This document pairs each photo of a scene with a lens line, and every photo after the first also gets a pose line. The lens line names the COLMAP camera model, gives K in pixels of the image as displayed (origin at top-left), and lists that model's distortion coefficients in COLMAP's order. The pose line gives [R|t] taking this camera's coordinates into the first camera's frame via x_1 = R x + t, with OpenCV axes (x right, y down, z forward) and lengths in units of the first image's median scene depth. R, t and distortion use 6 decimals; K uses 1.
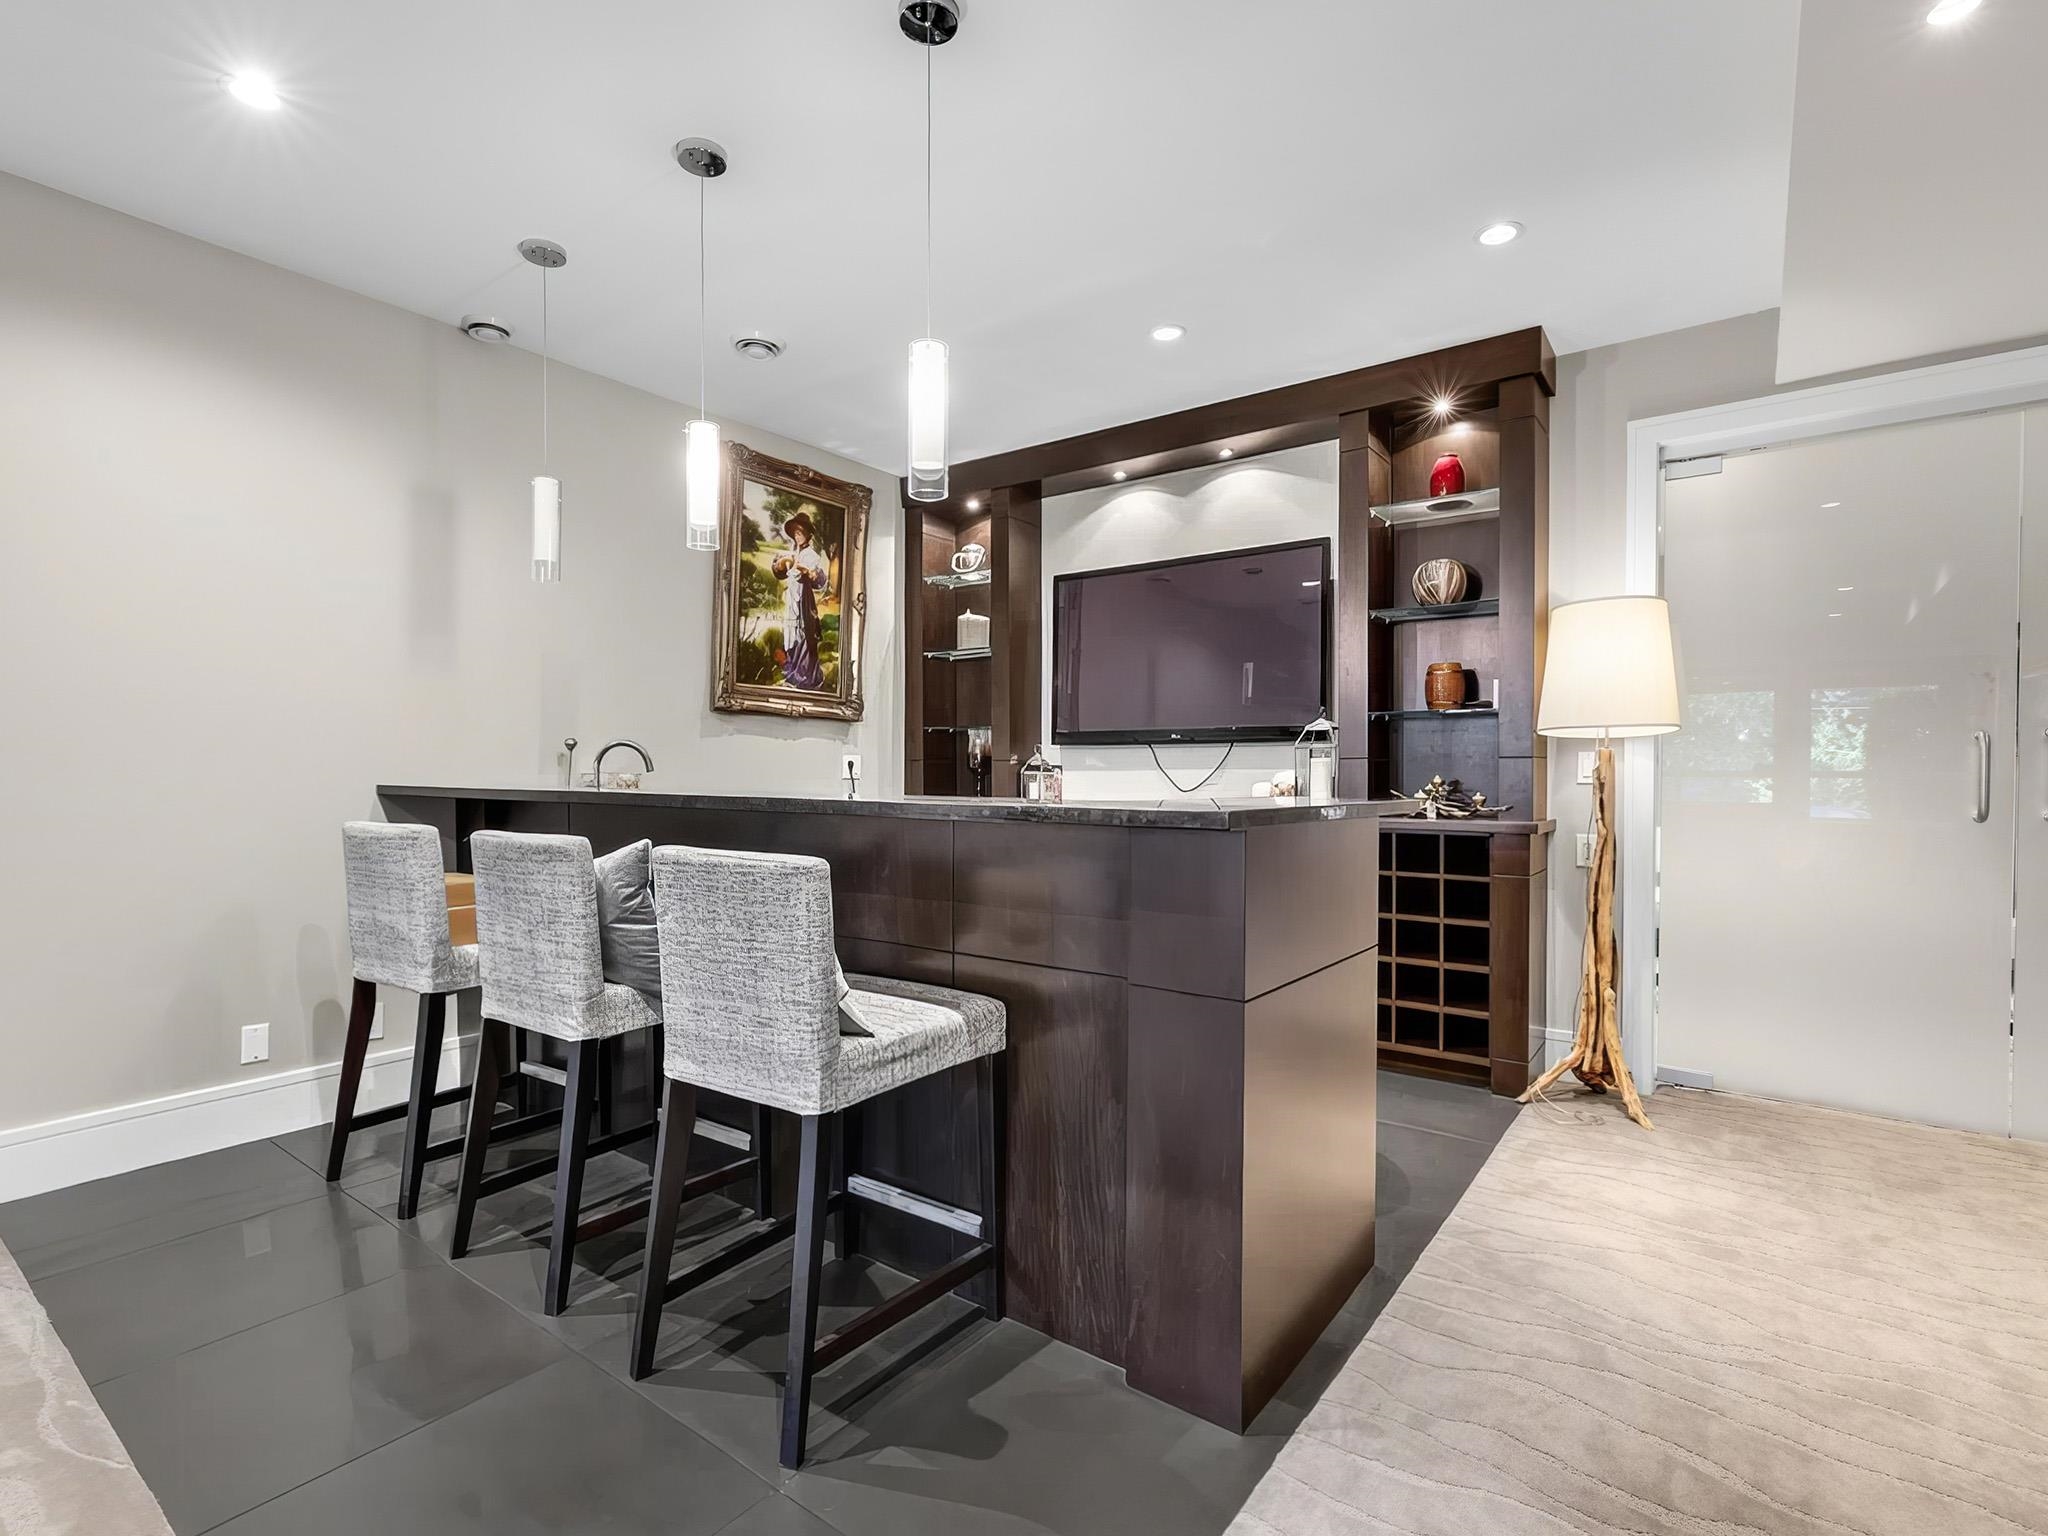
lens RADIAL K [[984.6, 0, 1016.1], [0, 984.6, 785.1], [0, 0, 1]] dist [-0.001706, 0.003129]
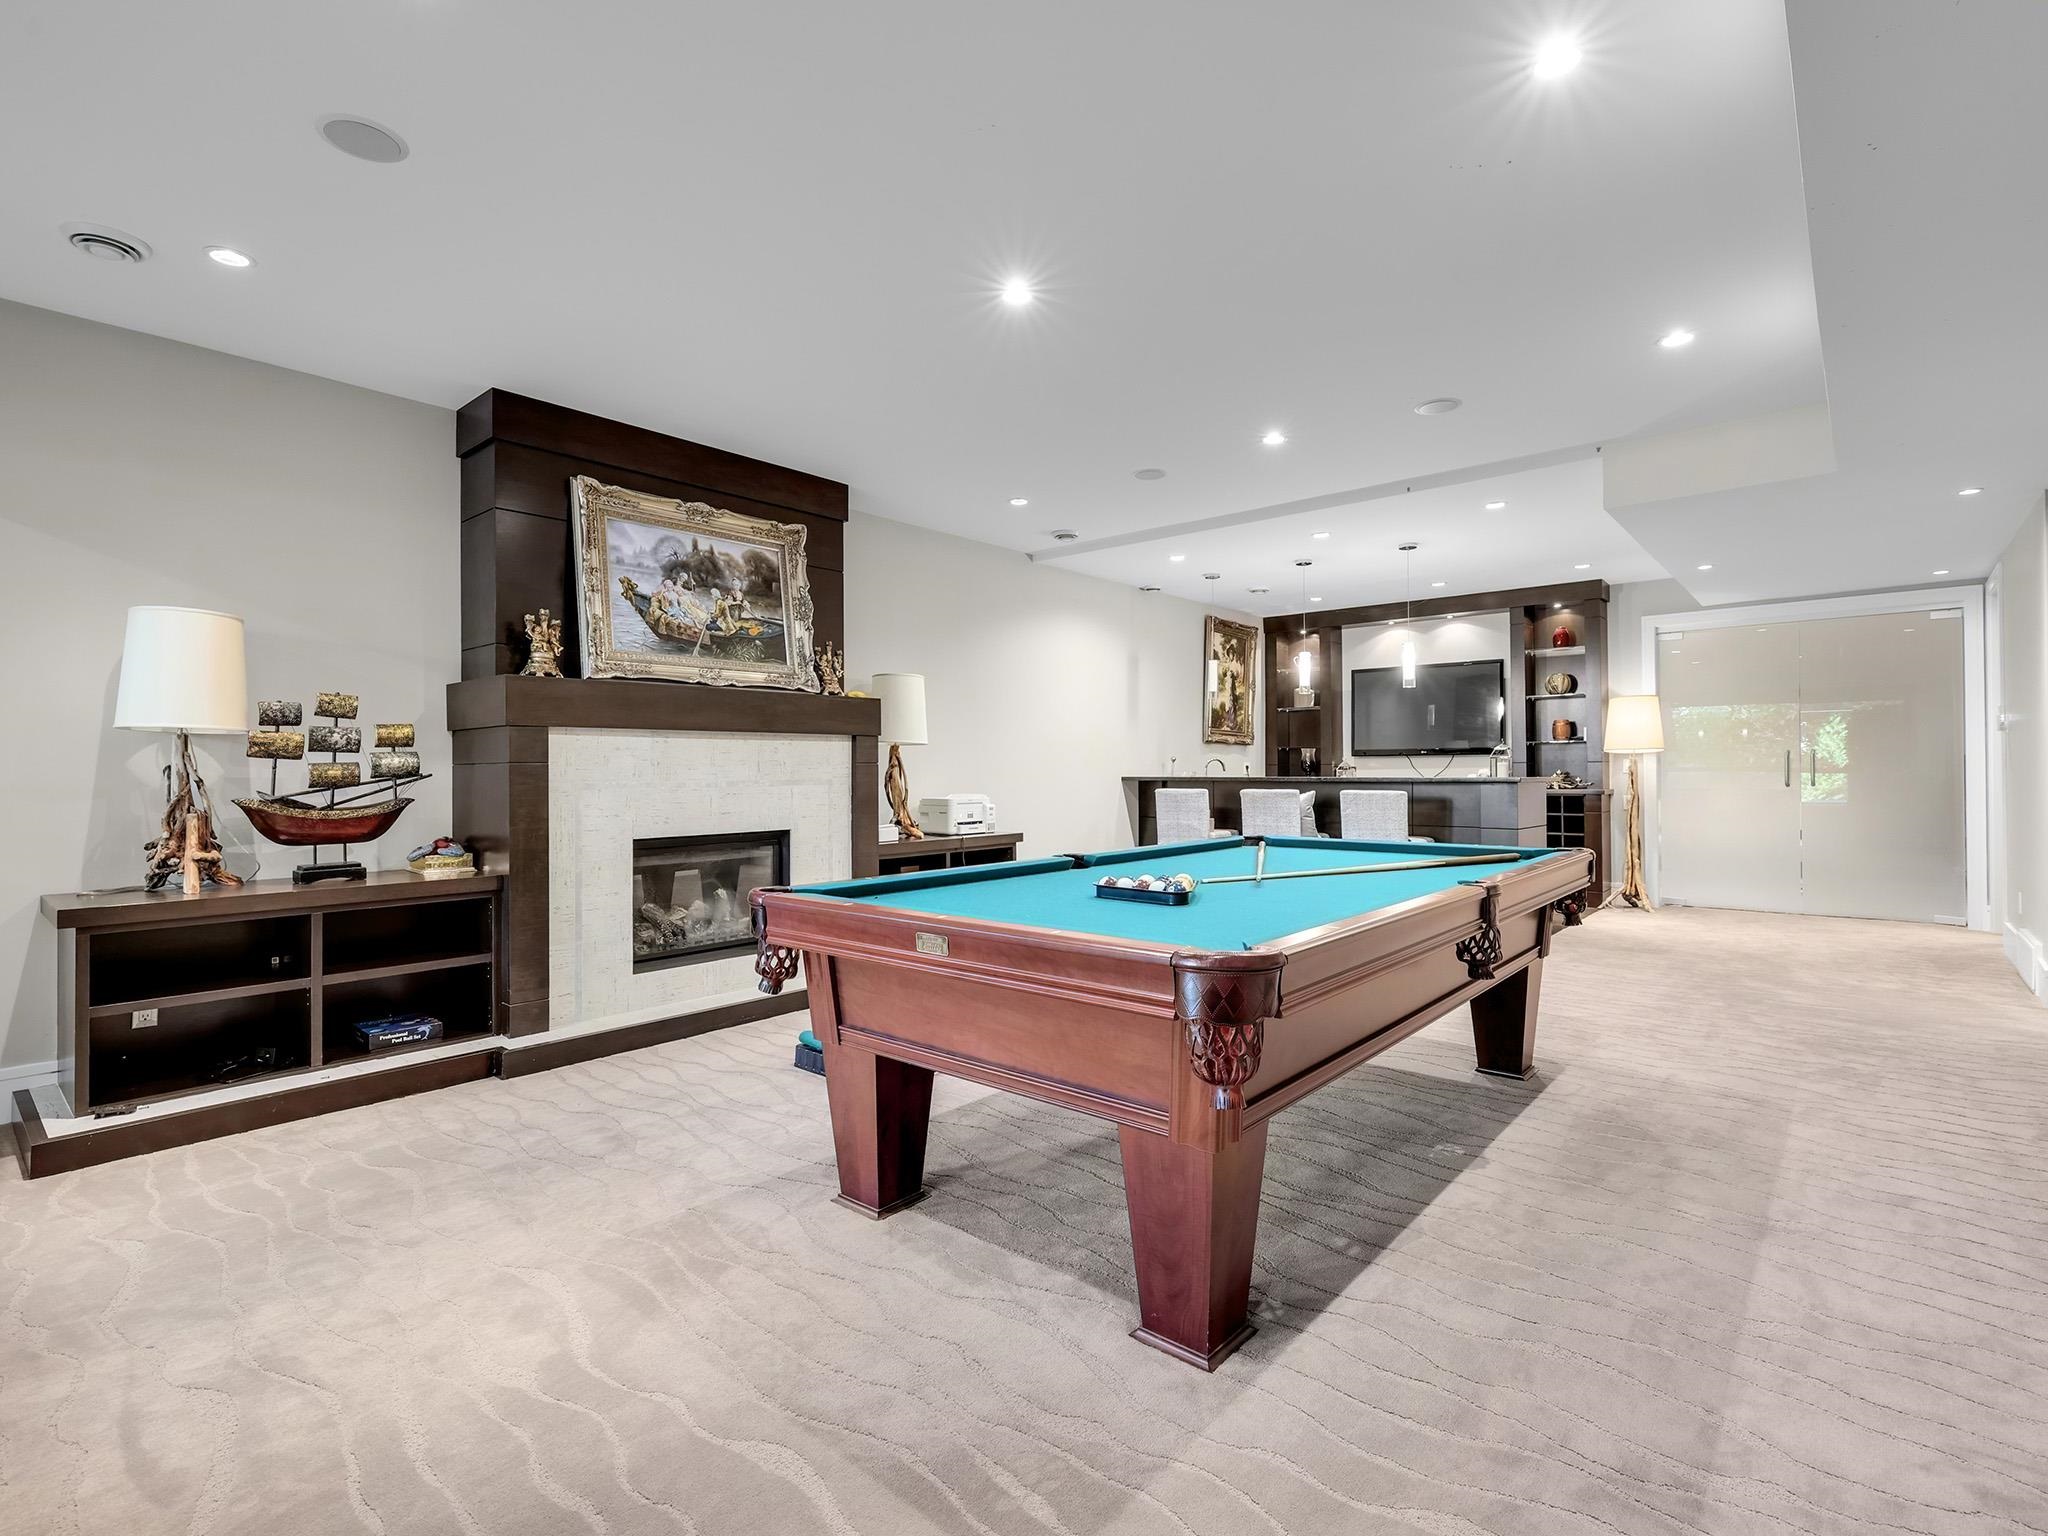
lens RADIAL K [[984.6, 0, 1029.9], [0, 984.6, 765.1], [0, 0, 1]] dist [-0.001706, 0.003129]
pose [[0.997966, -0.007067, -0.063349, -0.590045], [0.005532, 0.999688, -0.024372, 0.025128], [0.063501, 0.023972, 0.997694, -1.225026]]
